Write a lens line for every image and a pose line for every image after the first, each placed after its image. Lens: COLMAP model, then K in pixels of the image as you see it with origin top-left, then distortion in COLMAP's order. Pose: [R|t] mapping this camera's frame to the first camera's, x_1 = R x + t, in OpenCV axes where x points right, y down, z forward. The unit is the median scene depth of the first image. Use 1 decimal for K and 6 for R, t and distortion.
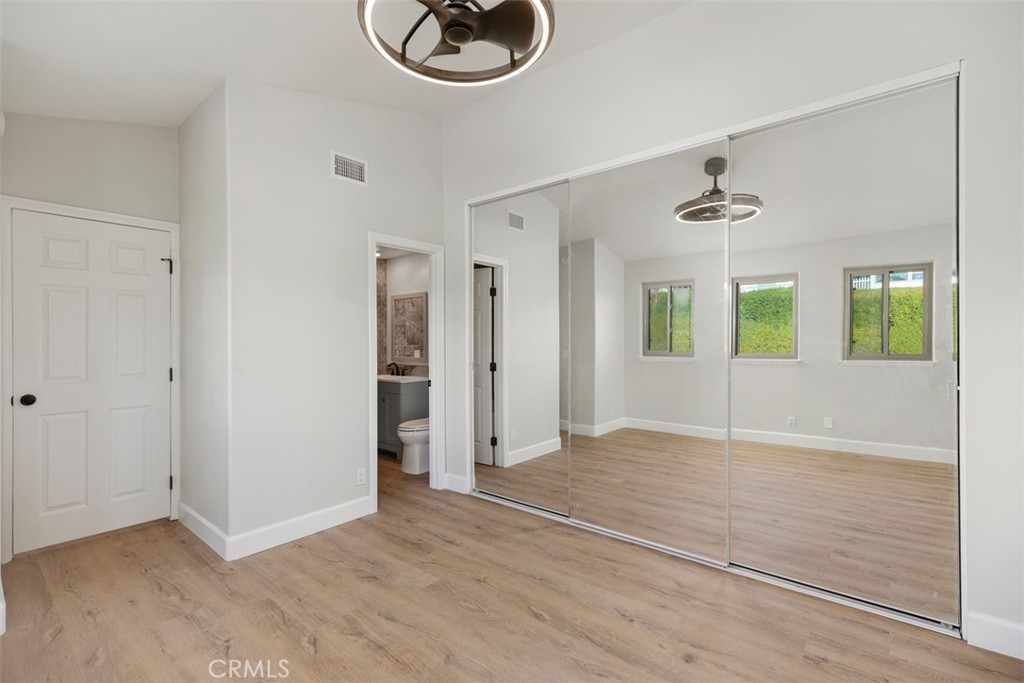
lens RADIAL K [[466.5, 0, 512.1], [0, 466.5, 342.1], [0, 0, 1]] dist [0.002327, 0.000271]
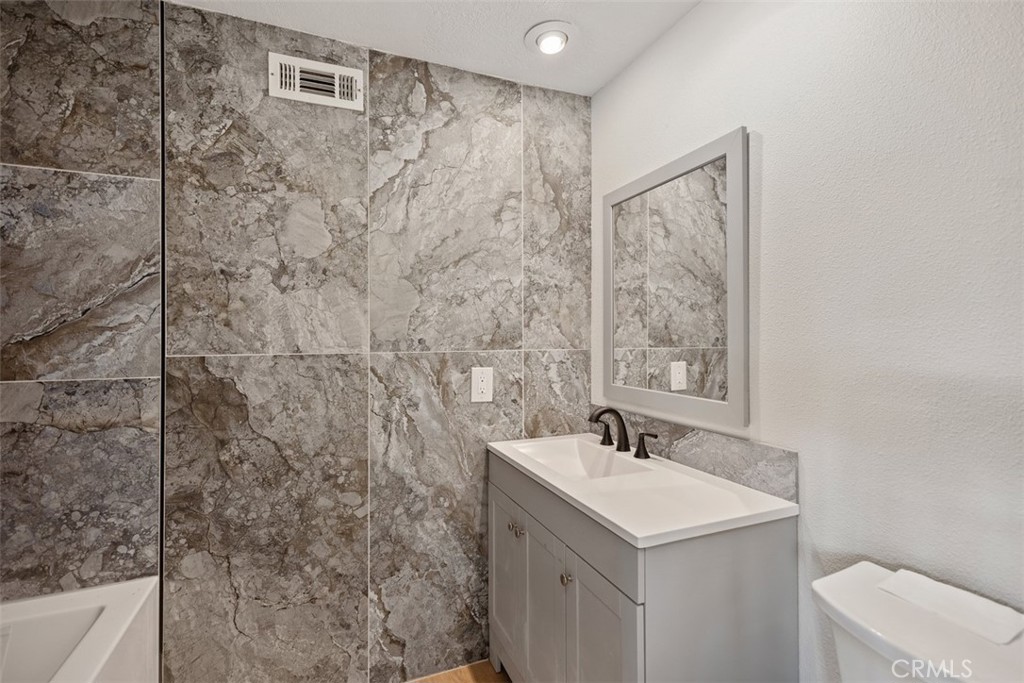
lens RADIAL K [[466.5, 0, 512.4], [0, 466.5, 338.0], [0, 0, 1]] dist [0.002327, 0.000271]
pose [[0.891190, 0.001008, -0.453628, -0.165093], [-0.002735, 0.999991, -0.003150, 0.000864], [0.453621, 0.004048, 0.891185, 0.670498]]
